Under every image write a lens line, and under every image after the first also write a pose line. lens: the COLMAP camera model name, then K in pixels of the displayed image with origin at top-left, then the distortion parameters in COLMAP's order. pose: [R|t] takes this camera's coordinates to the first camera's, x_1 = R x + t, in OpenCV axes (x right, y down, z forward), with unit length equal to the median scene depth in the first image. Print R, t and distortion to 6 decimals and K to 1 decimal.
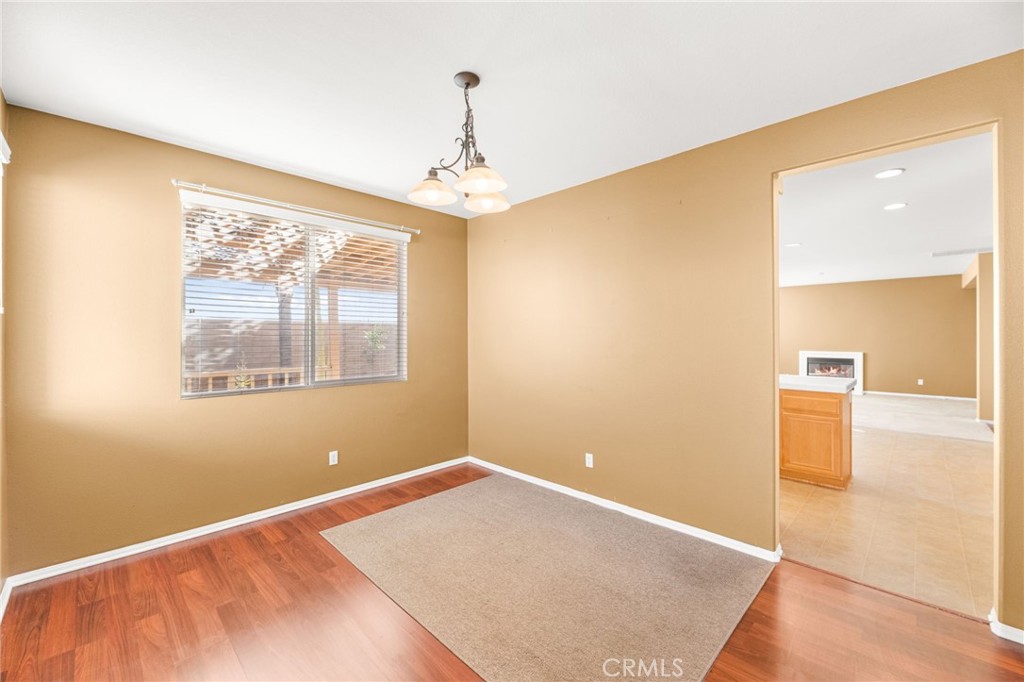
lens RADIAL K [[414.5, 0, 512.6], [0, 414.5, 333.3], [0, 0, 1]] dist [-0.002498, -0.000208]
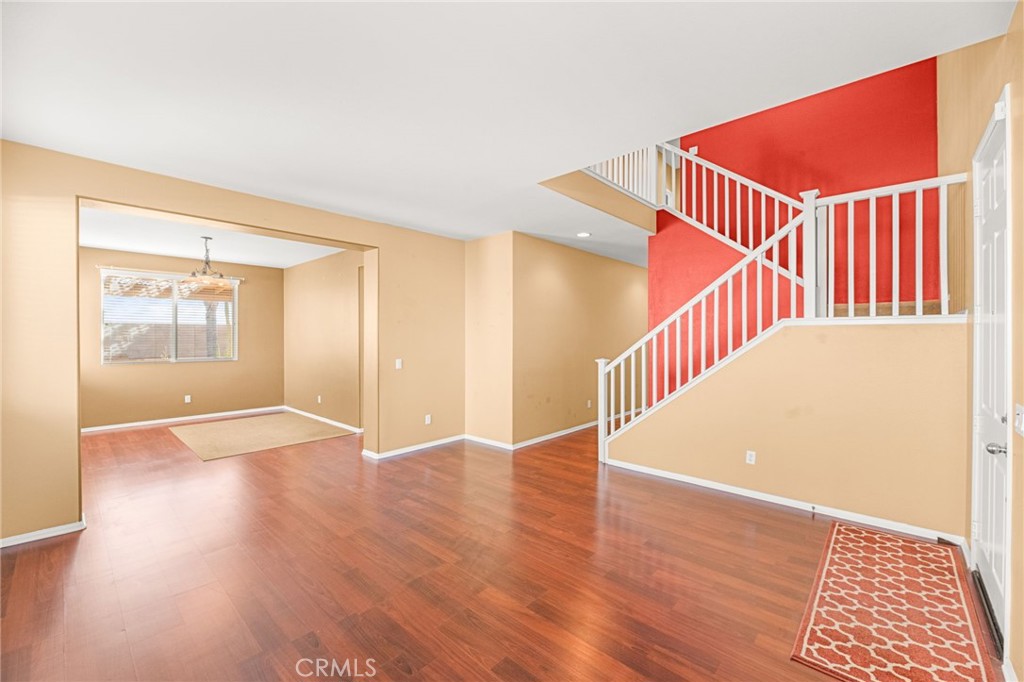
lens RADIAL K [[414.5, 0, 512.6], [0, 414.5, 333.3], [0, 0, 1]] dist [-0.002498, -0.000208]
pose [[0.998996, 0.007276, 0.044215, 0.996649], [-0.007046, 0.999961, -0.005357, -0.005920], [-0.044252, 0.005040, 0.999008, -0.999960]]
